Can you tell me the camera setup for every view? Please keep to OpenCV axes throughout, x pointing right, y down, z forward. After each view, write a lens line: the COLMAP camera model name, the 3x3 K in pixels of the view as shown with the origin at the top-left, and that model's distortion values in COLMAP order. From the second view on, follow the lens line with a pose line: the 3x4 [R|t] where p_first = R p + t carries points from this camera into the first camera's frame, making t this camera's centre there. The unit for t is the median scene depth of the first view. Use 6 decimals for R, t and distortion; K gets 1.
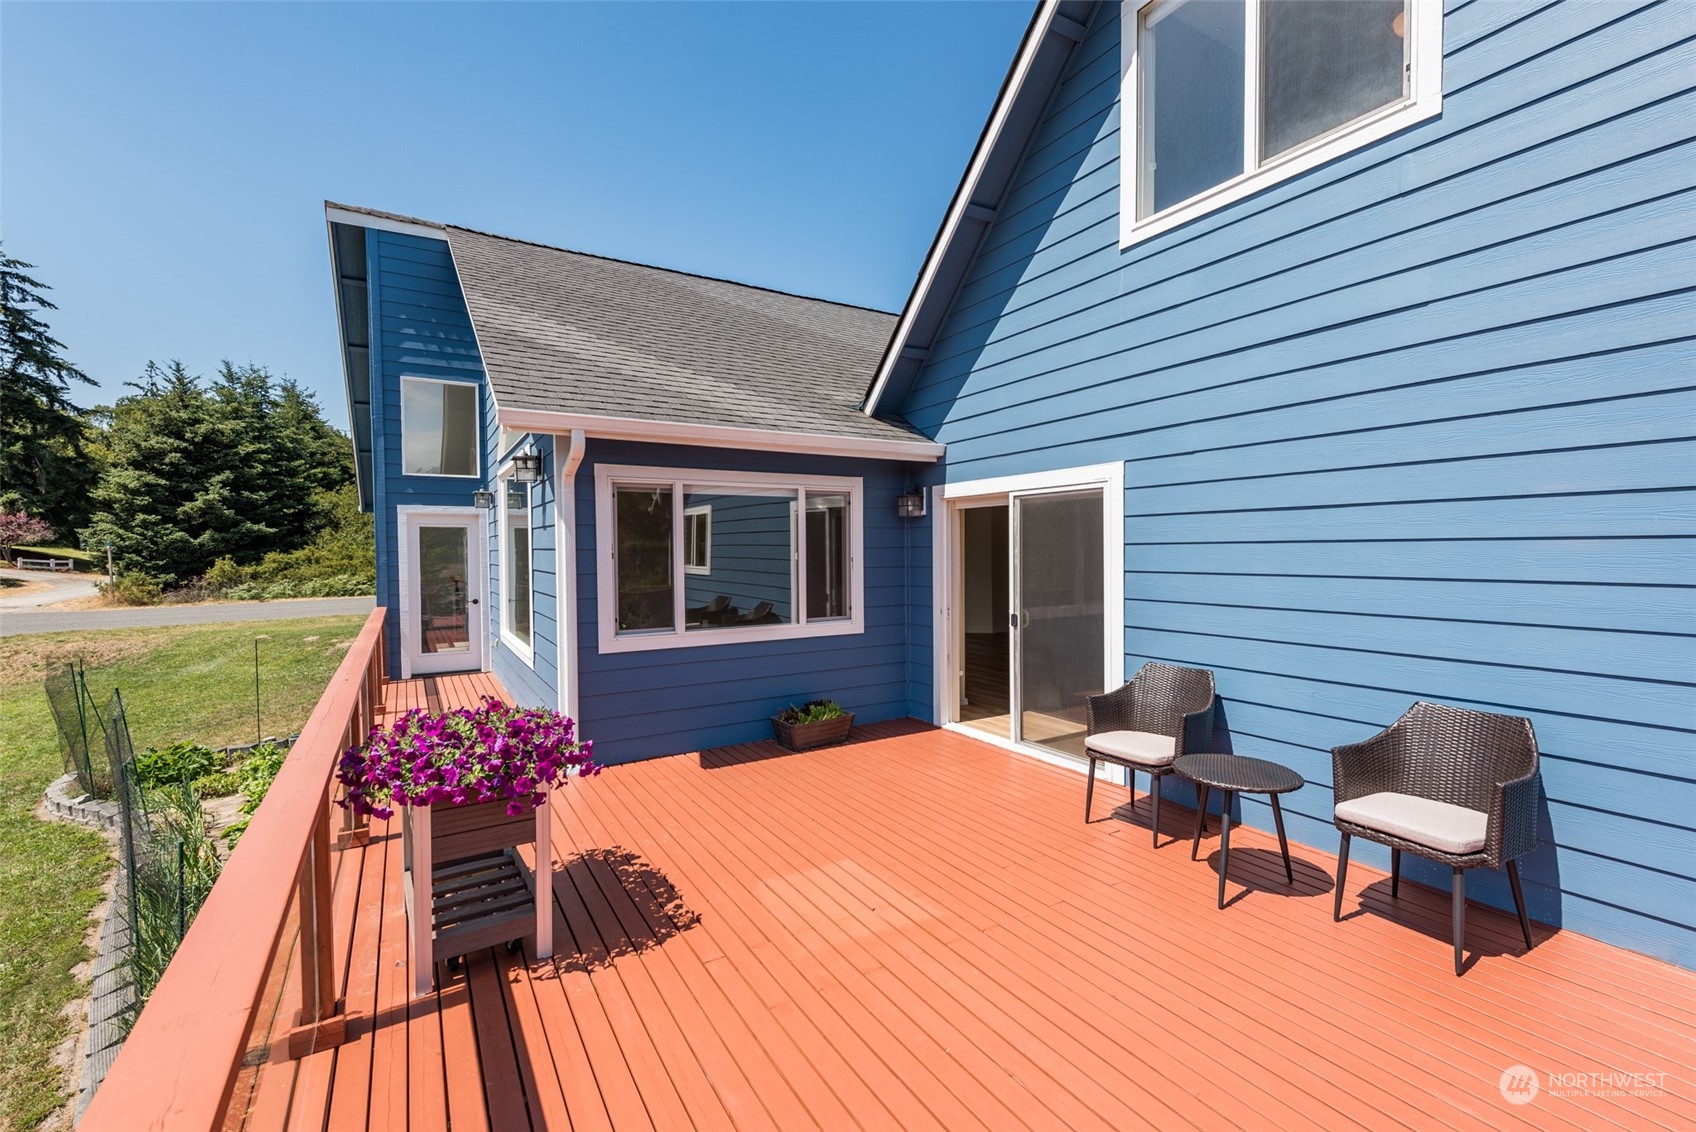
lens RADIAL K [[738.0, 0, 843.9], [0, 738.0, 568.9], [0, 0, 1]] dist [0.026577, -0.012882]
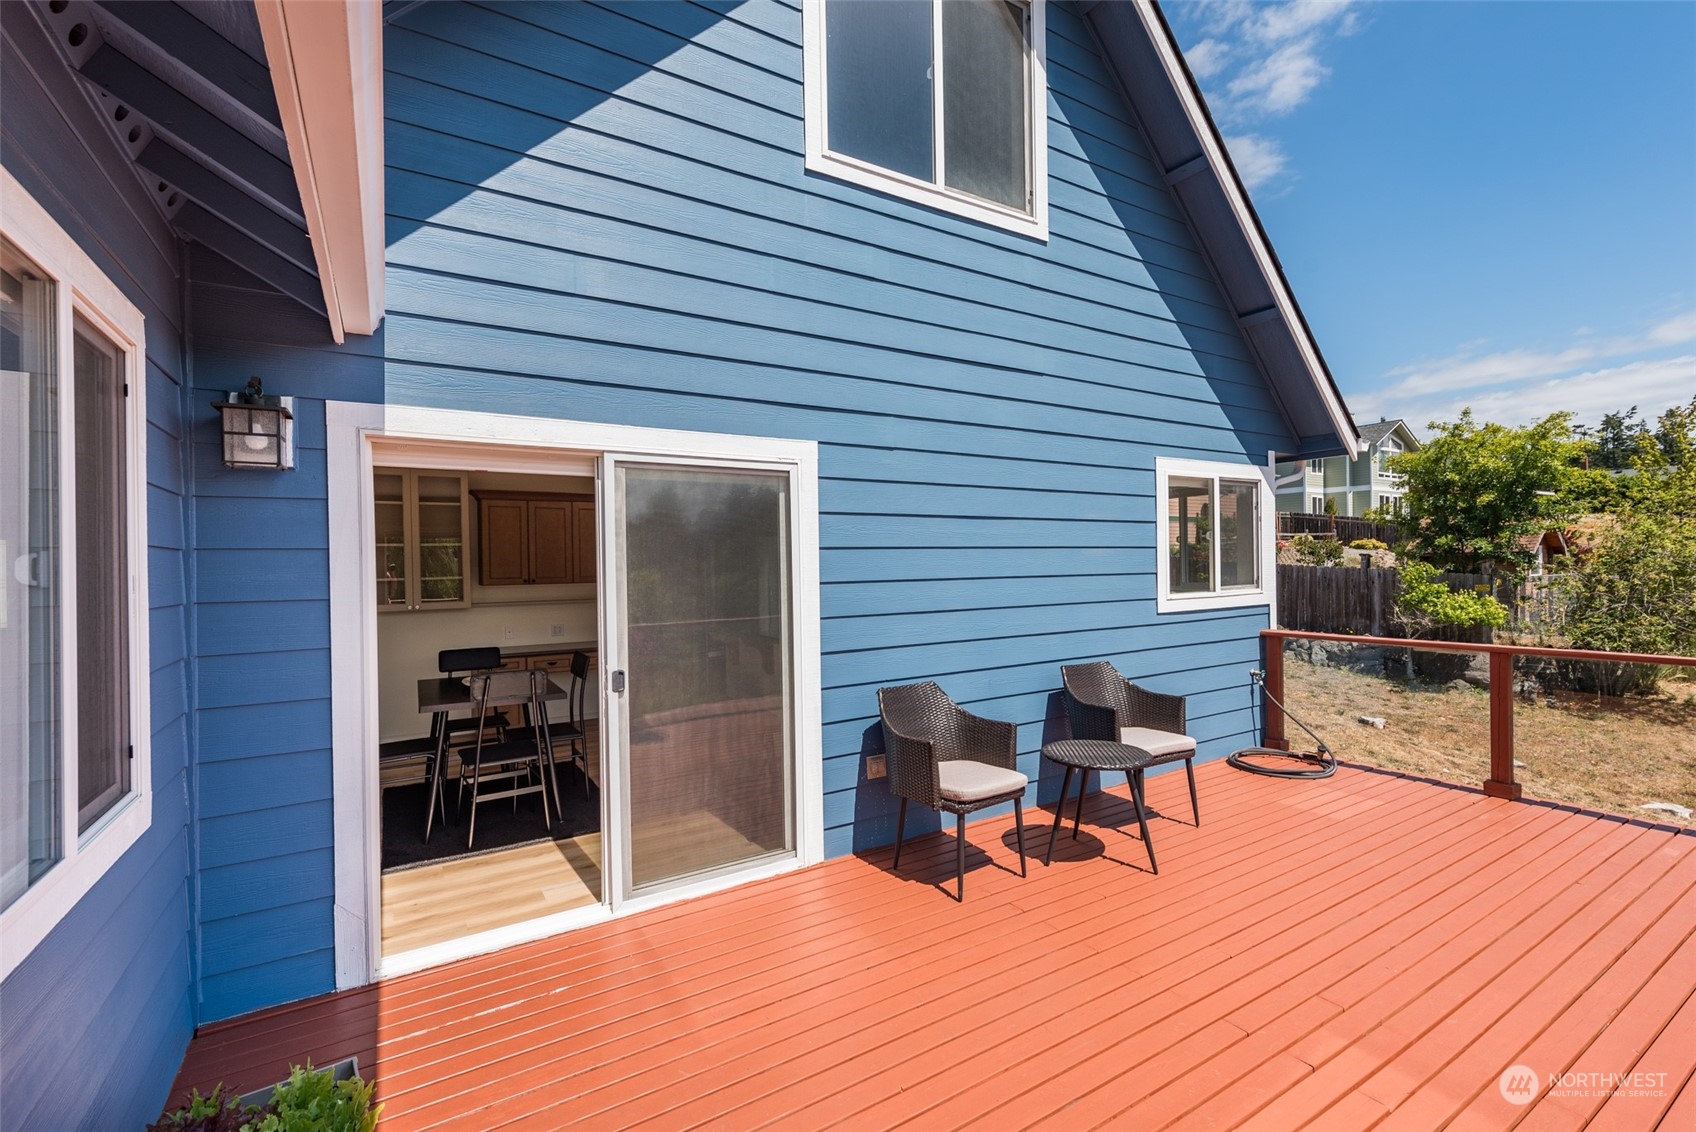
lens RADIAL K [[738.0, 0, 843.9], [0, 738.0, 568.9], [0, 0, 1]] dist [0.026577, -0.012882]
pose [[-0.020248, 0.007624, 0.999766, -0.398157], [0.044766, 0.998975, -0.006711, -0.005300], [-0.998792, 0.044620, -0.020569, 0.992933]]
